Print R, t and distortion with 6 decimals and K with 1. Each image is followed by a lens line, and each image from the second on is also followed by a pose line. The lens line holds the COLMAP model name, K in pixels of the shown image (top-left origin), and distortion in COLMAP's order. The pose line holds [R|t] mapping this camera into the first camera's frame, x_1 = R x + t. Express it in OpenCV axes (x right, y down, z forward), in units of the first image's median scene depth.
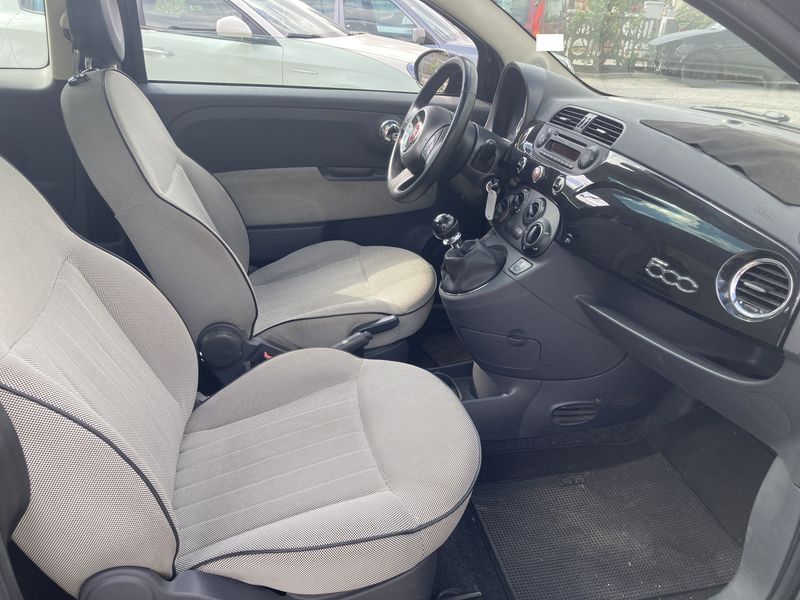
lens RADIAL K [[636.6, 0, 400.0], [0, 636.6, 300.0], [0, 0, 1]] dist [0.000149, -0.002512]
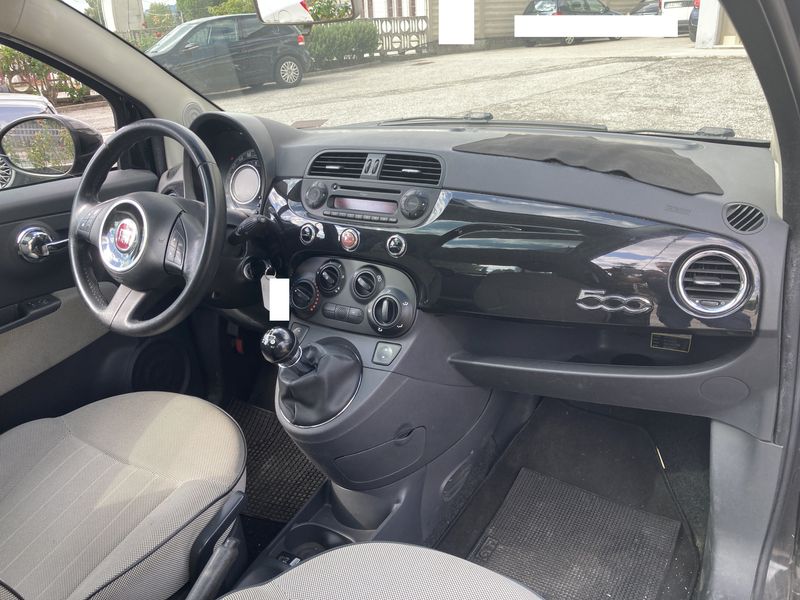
lens RADIAL K [[646.4, 0, 400.0], [0, 646.4, 300.0], [0, 0, 1]] dist [0.058760, -0.068018]
pose [[0.698863, -0.359086, 0.618586, -0.276029], [0.382733, 0.918355, 0.100698, -0.188980], [-0.604240, 0.166379, 0.779238, 0.343938]]
